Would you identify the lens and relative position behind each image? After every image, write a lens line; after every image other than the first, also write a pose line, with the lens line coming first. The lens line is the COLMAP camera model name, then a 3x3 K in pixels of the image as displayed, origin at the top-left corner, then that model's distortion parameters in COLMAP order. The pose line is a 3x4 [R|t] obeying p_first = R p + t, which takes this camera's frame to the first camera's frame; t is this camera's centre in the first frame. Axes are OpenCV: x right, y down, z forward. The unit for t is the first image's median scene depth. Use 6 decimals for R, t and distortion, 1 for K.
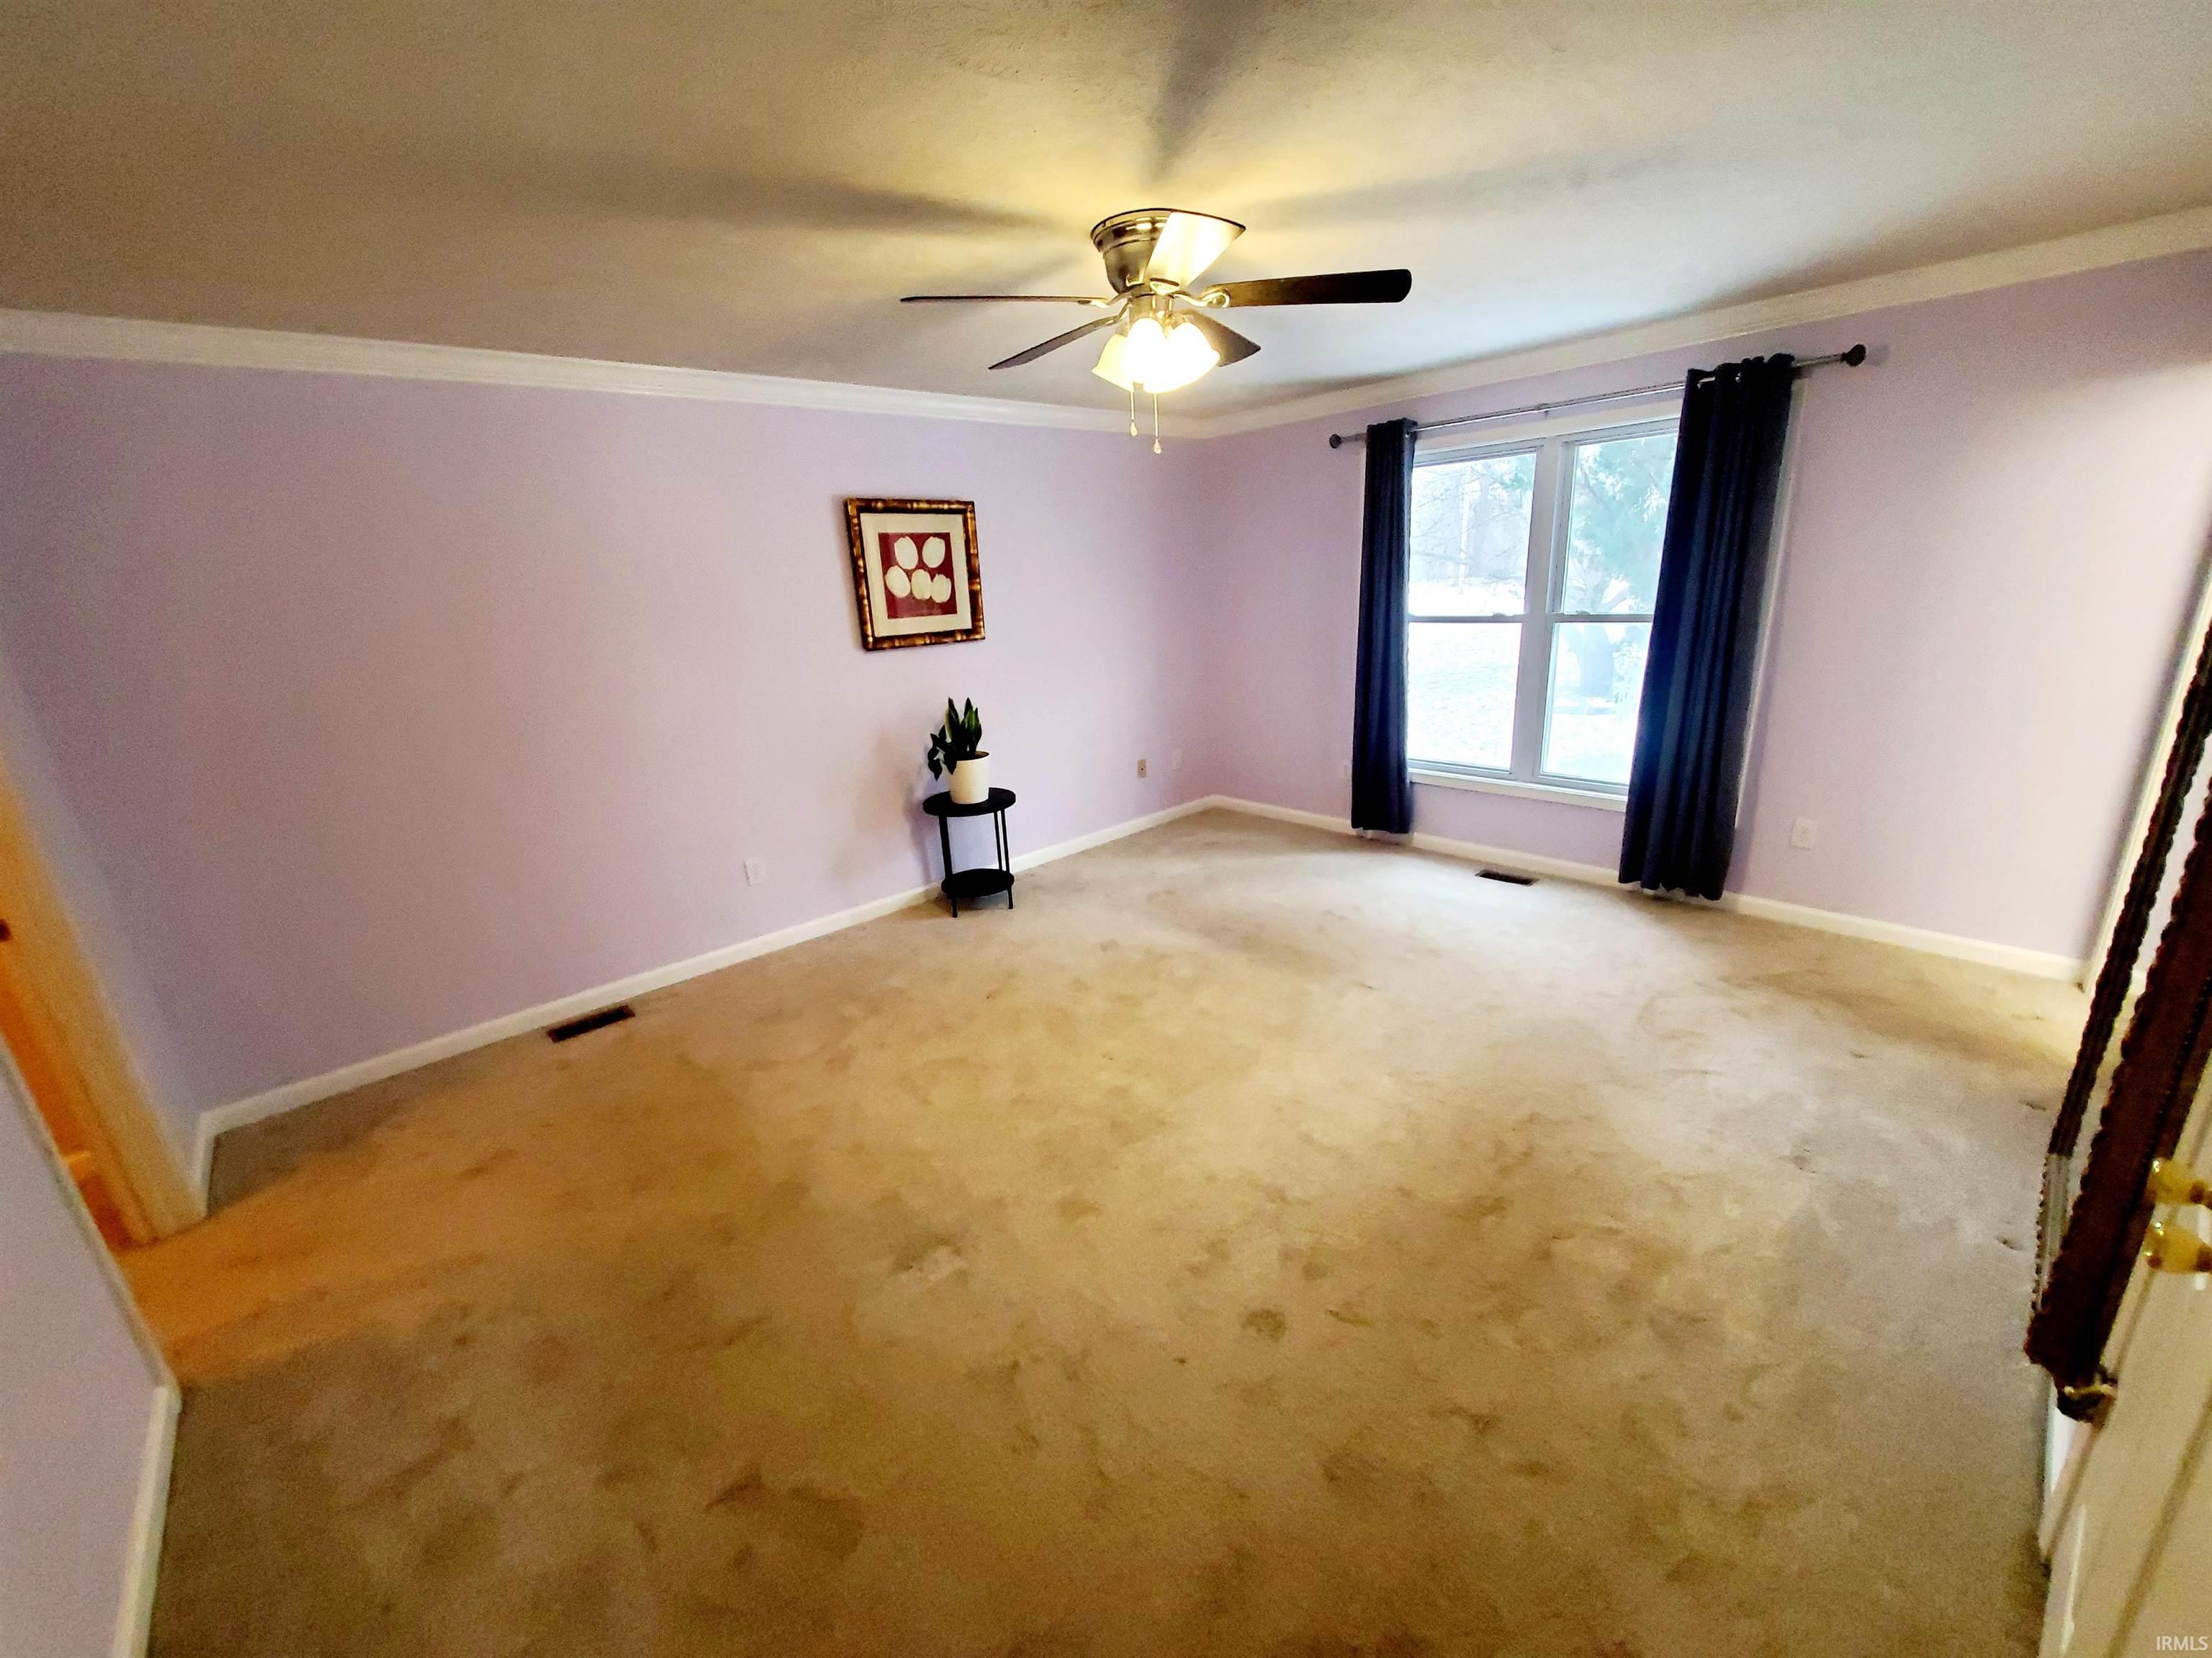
lens RADIAL K [[880.6, 0, 1121.0], [0, 880.6, 837.0], [0, 0, 1]] dist [0.000056, -0.001007]
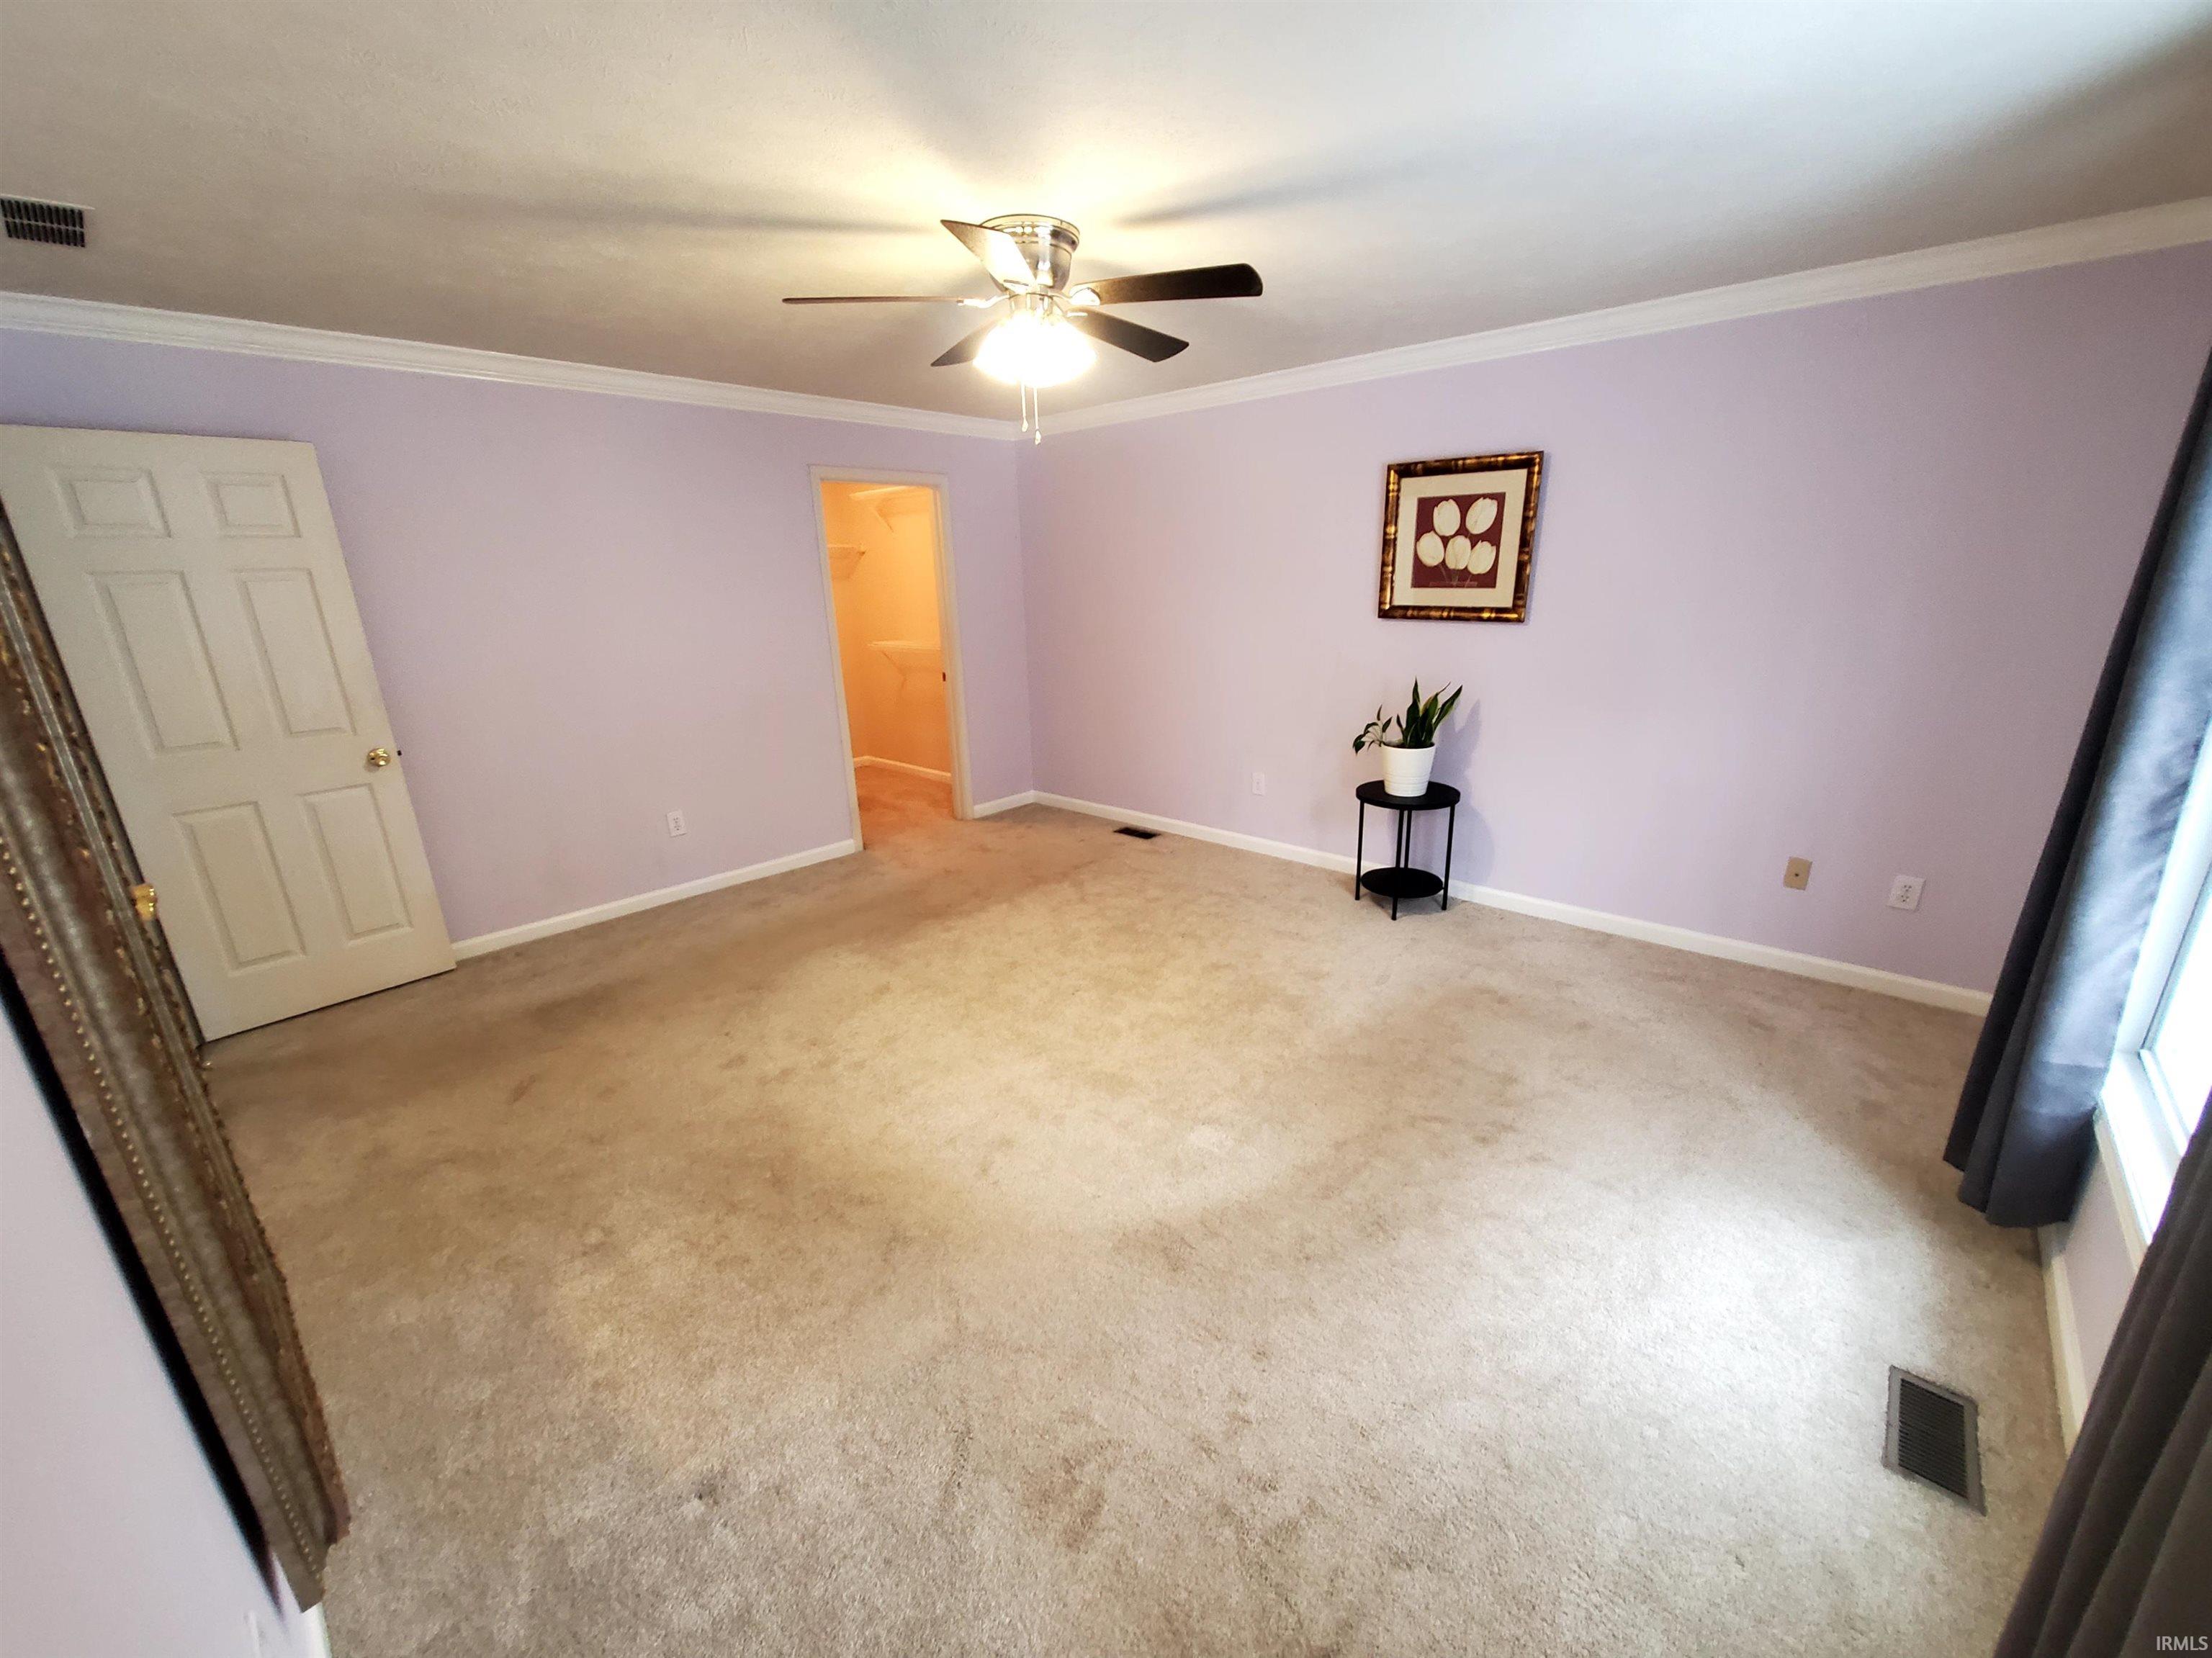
lens RADIAL K [[880.6, 0, 1116.5], [0, 880.6, 830.5], [0, 0, 1]] dist [0.000056, -0.001007]
pose [[0.085563, 0.343465, -0.935260, 0.690685], [-0.263977, 0.912970, 0.311129, -0.217000], [0.960726, 0.220266, 0.168784, 0.579014]]
